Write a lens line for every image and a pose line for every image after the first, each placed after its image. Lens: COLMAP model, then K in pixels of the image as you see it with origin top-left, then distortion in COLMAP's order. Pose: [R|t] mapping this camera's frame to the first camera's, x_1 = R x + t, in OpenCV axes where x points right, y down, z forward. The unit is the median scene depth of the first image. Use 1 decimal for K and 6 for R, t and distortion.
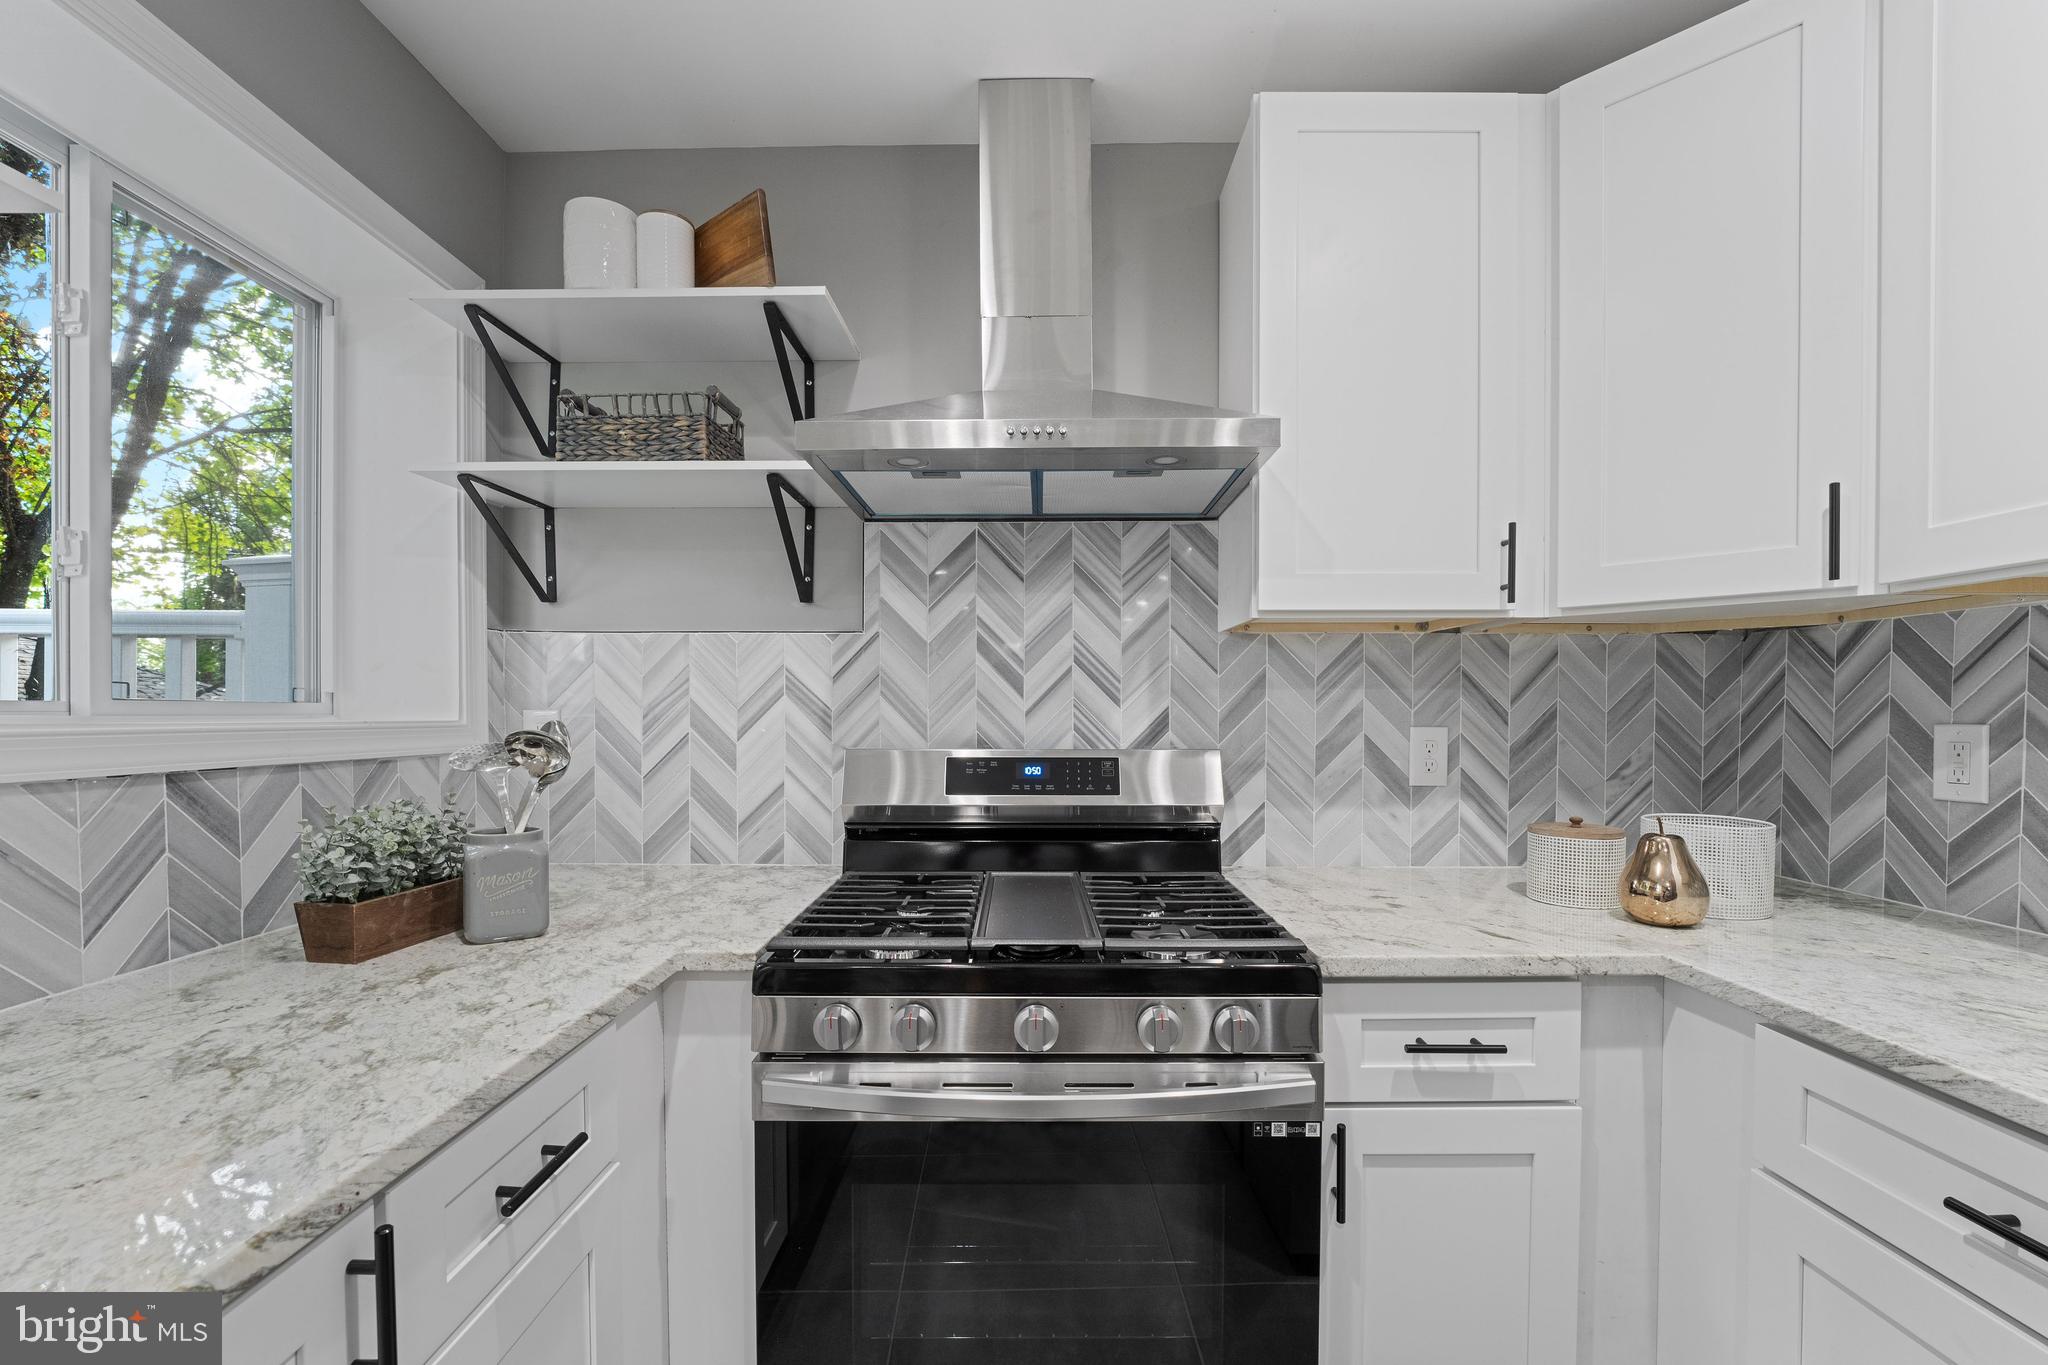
lens RADIAL K [[831.0, 0, 1019.7], [0, 831.0, 724.6], [0, 0, 1]] dist [-0.014059, -0.000072]
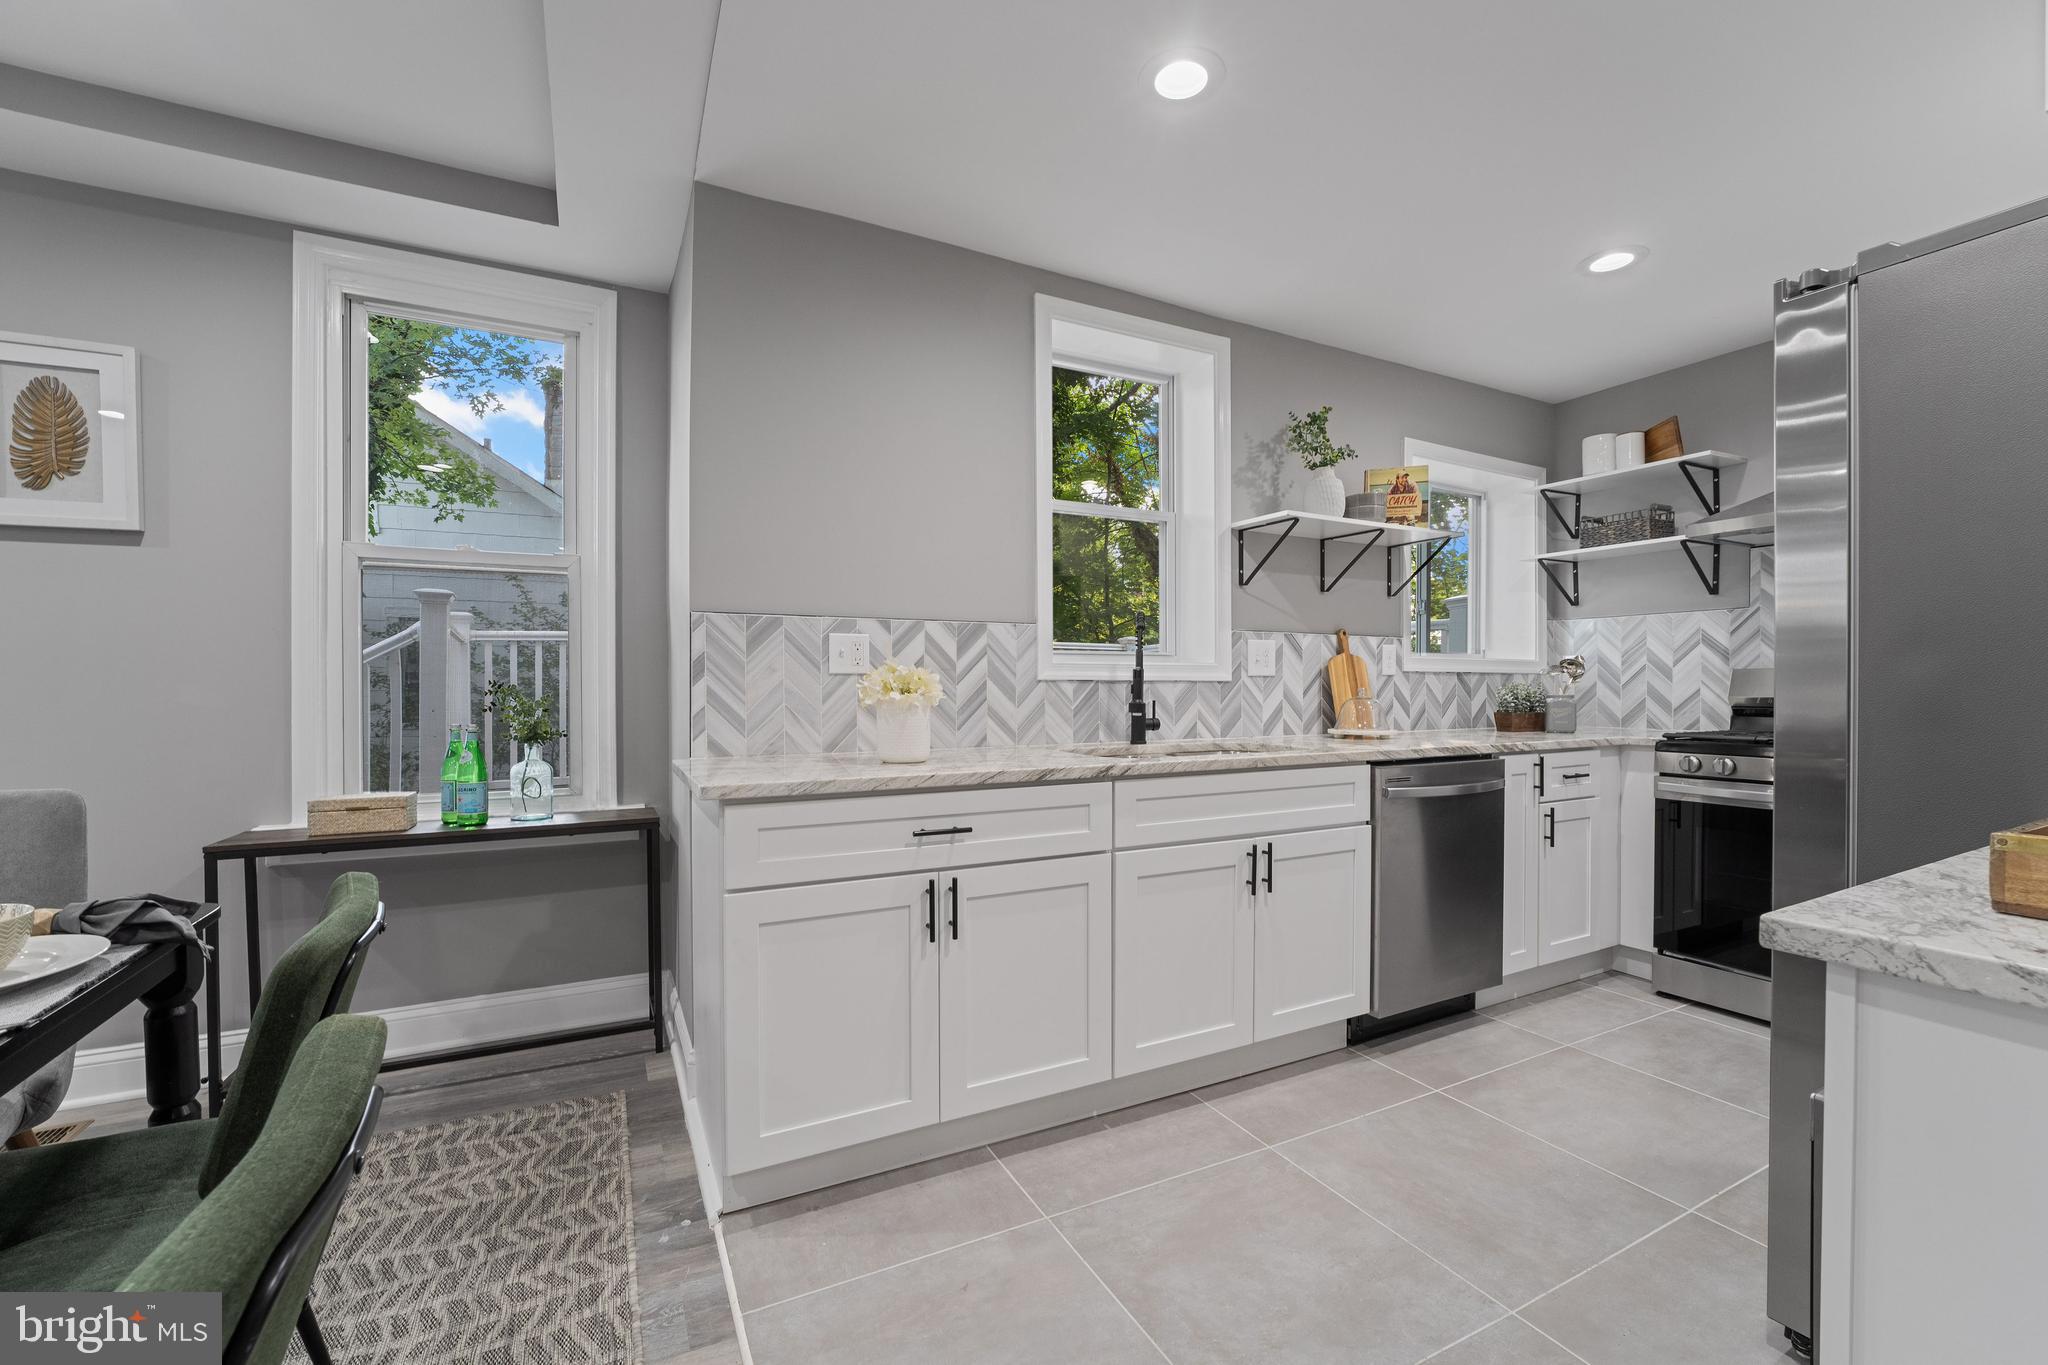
lens RADIAL K [[847.4, 0, 1030.0], [0, 847.4, 686.9], [0, 0, 1]] dist [-0.009886, -0.000224]
pose [[0.473490, 0.000336, -0.880799, 0.720979], [-0.012213, 0.999906, -0.006184, 0.099212], [0.880715, 0.013685, 0.473450, -1.336185]]
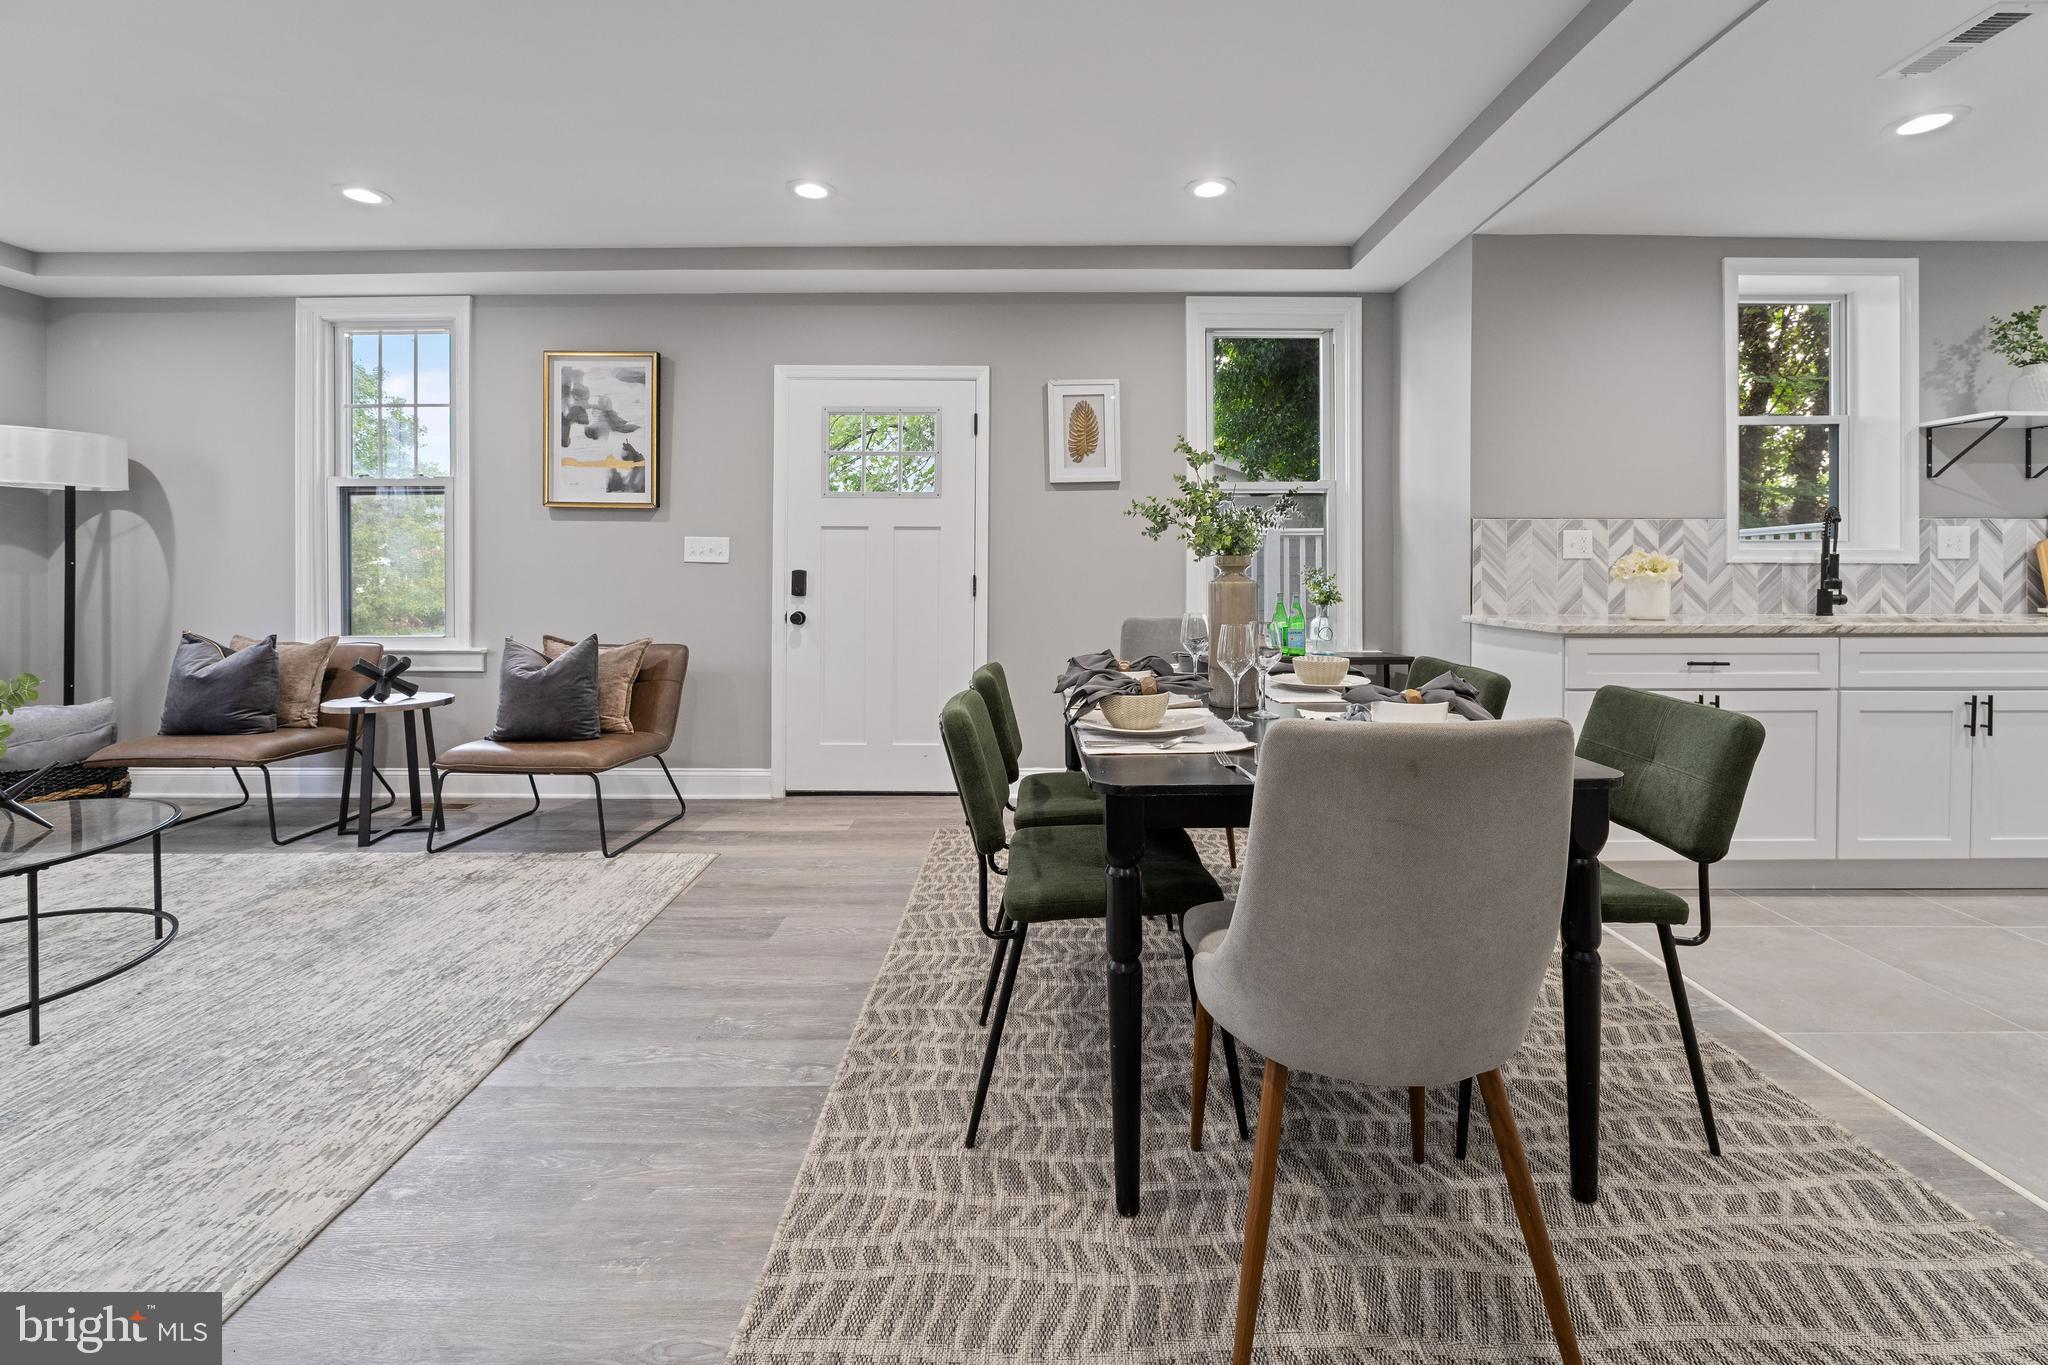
lens RADIAL K [[864.4, 0, 1038.6], [0, 864.4, 578.6], [0, 0, 1]] dist [-0.020865, 0.005225]
pose [[0.014895, 0.003698, -0.999882, 1.323452], [-0.015437, 0.999875, 0.003468, 0.131258], [0.999770, 0.015383, 0.014950, -2.220496]]
